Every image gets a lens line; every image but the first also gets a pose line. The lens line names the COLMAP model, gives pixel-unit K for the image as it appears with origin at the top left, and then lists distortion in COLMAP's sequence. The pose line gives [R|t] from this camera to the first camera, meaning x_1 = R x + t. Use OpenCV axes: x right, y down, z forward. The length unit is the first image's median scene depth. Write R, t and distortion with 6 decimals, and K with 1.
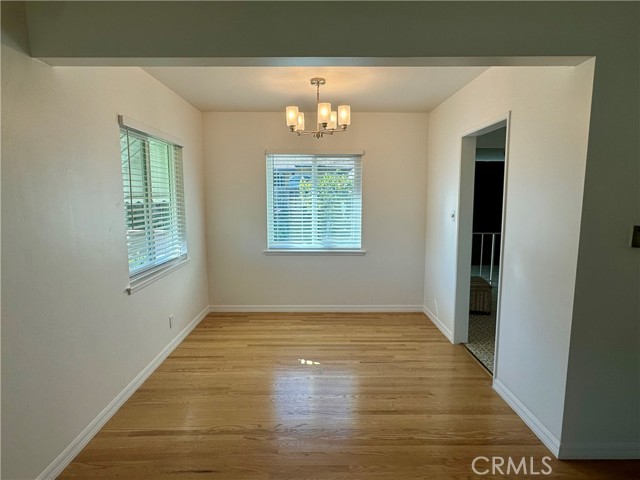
lens RADIAL K [[360.4, 0, 318.9], [0, 360.4, 240.4], [0, 0, 1]] dist [-0.004885, -0.000556]
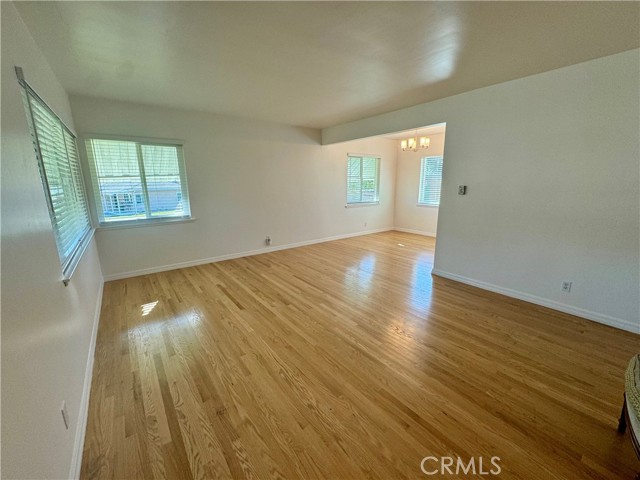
lens RADIAL K [[256.6, 0, 320.9], [0, 256.6, 238.1], [0, 0, 1]] dist [-0.000633, -0.000011]
pose [[0.607959, 0.167810, -0.776032, 0.851749], [-0.096921, 0.985785, 0.137238, 0.087481], [0.788030, -0.008221, 0.615582, -0.446872]]
